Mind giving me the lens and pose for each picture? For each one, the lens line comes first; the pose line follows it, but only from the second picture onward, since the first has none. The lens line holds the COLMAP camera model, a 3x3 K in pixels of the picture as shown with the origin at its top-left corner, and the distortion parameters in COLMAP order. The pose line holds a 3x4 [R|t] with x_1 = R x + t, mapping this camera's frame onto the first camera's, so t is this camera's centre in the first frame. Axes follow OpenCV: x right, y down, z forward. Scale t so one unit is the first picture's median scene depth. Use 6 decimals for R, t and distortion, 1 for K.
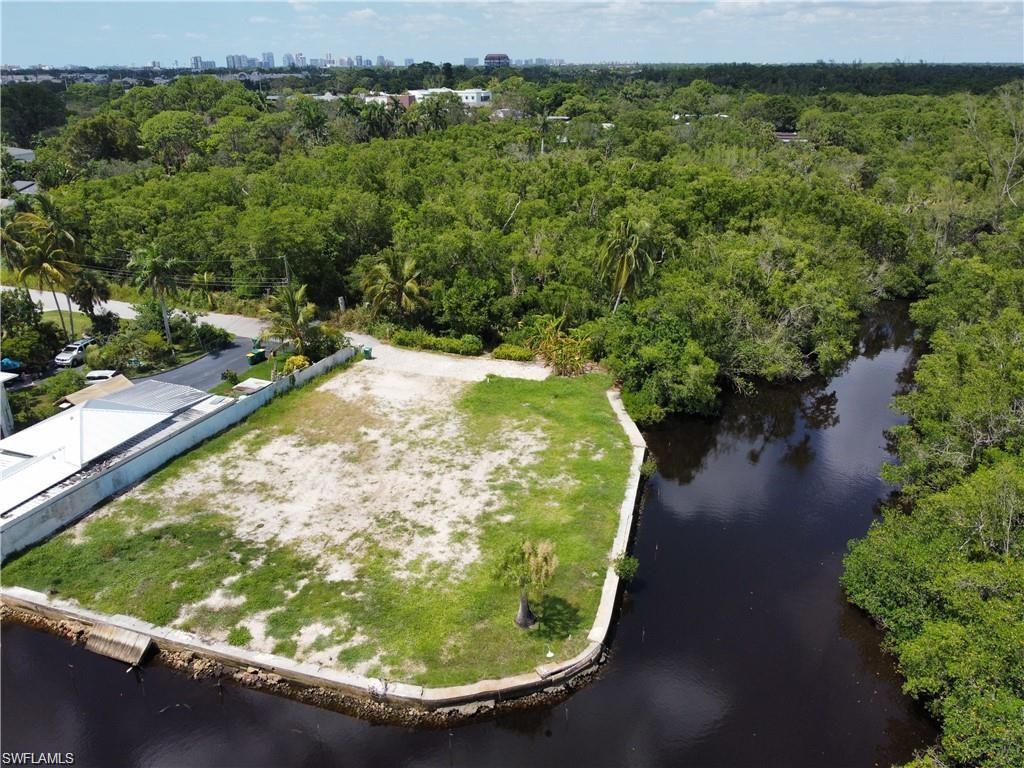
lens RADIAL K [[779.9, 0, 512.0], [0, 779.9, 384.0], [0, 0, 1]] dist [0.004063, -0.007428]
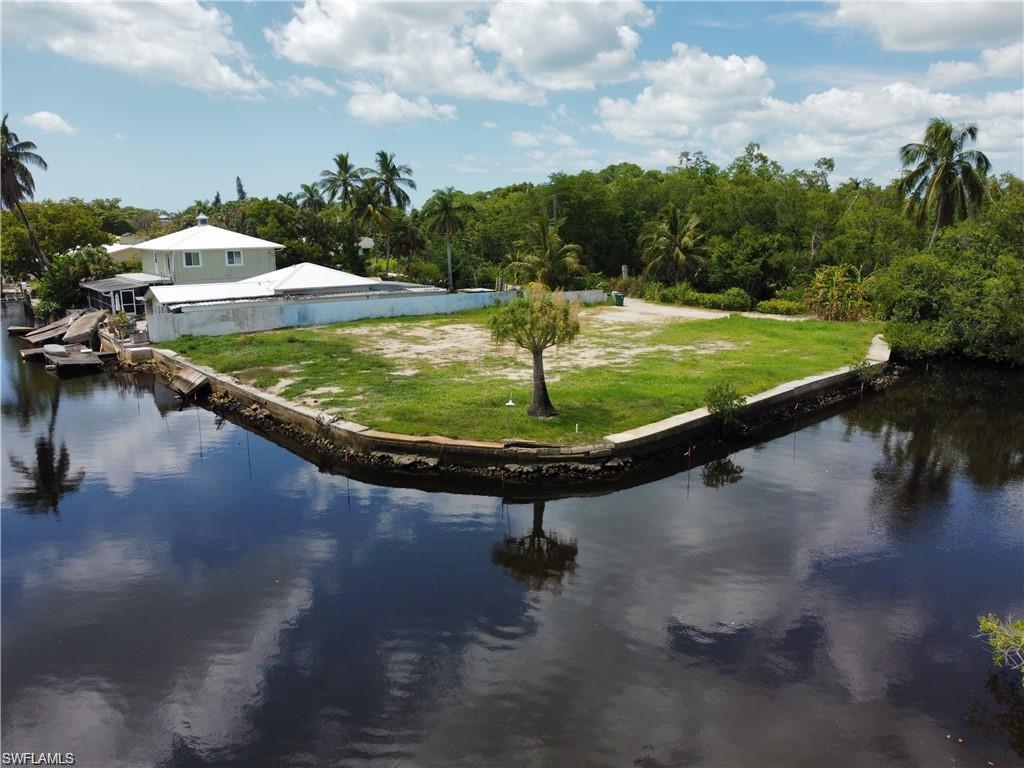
lens RADIAL K [[779.9, 0, 512.0], [0, 779.9, 384.0], [0, 0, 1]] dist [0.004063, -0.007428]
pose [[0.842849, 0.102103, -0.528376, 0.318830], [-0.198311, 0.971669, -0.128575, 0.313843], [0.500278, 0.213152, 0.839218, 0.295734]]
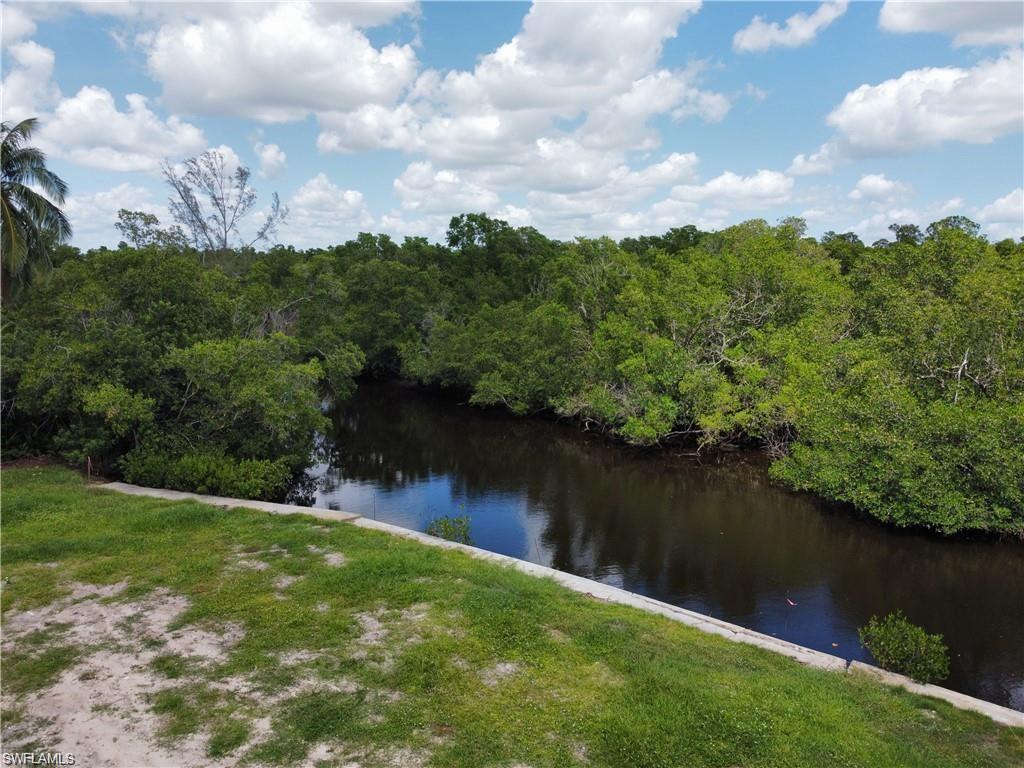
lens RADIAL K [[779.9, 0, 512.0], [0, 779.9, 384.0], [0, 0, 1]] dist [0.004063, -0.007428]
pose [[0.409355, -0.123713, 0.903949, -0.213693], [0.338106, 0.940793, -0.024357, 0.062241], [-0.847415, 0.315601, 0.426946, 0.877539]]
